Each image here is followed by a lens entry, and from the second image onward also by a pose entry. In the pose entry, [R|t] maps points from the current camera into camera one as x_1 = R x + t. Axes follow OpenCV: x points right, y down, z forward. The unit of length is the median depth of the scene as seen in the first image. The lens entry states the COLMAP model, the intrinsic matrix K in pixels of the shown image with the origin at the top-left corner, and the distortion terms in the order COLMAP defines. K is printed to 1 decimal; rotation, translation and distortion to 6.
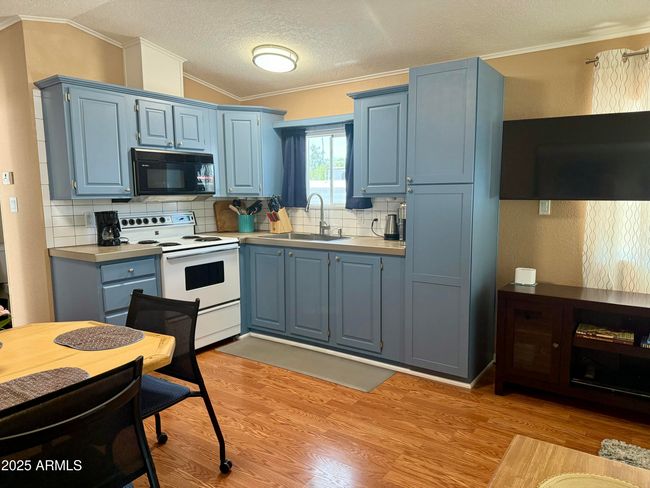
lens RADIAL K [[451.0, 0, 325.0], [0, 451.0, 244.0], [0, 0, 1]] dist [0.067908, -0.106665]
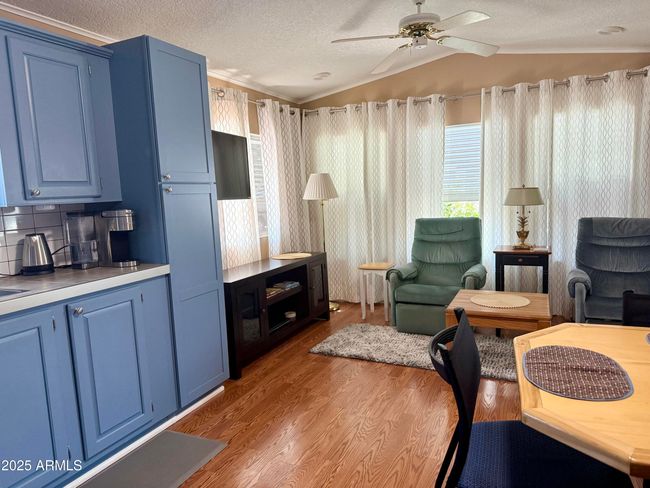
lens RADIAL K [[451.0, 0, 325.0], [0, 451.0, 244.0], [0, 0, 1]] dist [0.067908, -0.106665]
pose [[-0.172258, -0.102059, 0.979751, -0.747740], [0.159853, 0.978538, 0.130038, -0.103785], [-0.971995, 0.179016, -0.152246, 0.972347]]
